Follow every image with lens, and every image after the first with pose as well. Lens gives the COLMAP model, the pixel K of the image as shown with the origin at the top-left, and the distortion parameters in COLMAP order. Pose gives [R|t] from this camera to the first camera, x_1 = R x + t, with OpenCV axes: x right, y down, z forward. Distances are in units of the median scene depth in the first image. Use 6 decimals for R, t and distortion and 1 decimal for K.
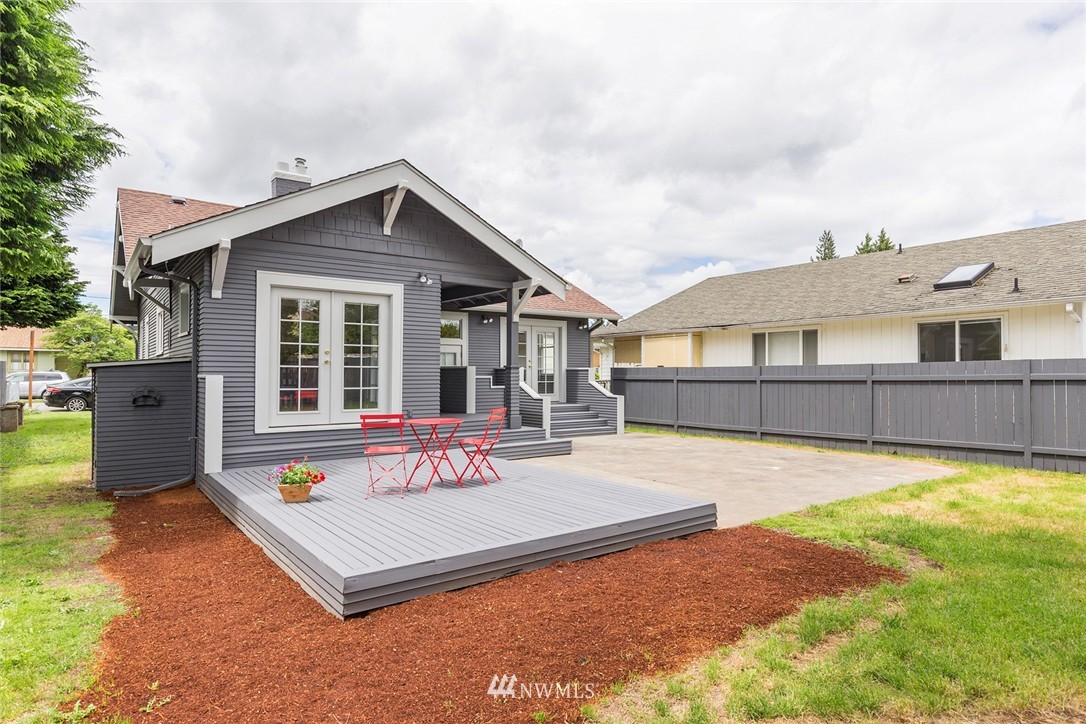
lens RADIAL K [[616.5, 0, 531.9], [0, 616.5, 365.7], [0, 0, 1]] dist [0.000019, -0.000004]
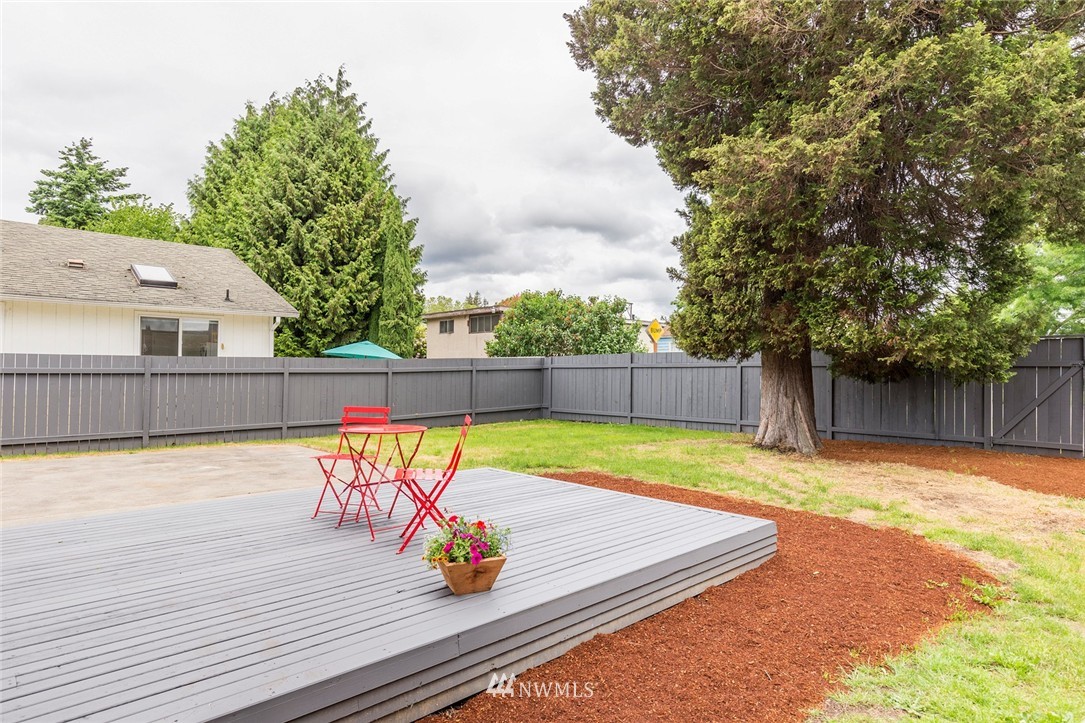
lens RADIAL K [[615.9, 0, 531.4], [0, 615.9, 365.1], [0, 0, 1]] dist [0.000019, -0.000004]
pose [[-0.119695, 0.013739, 0.992716, -0.493115], [-0.015497, 0.999757, -0.015705, 0.017662], [-0.992690, -0.017263, -0.119453, 0.540810]]
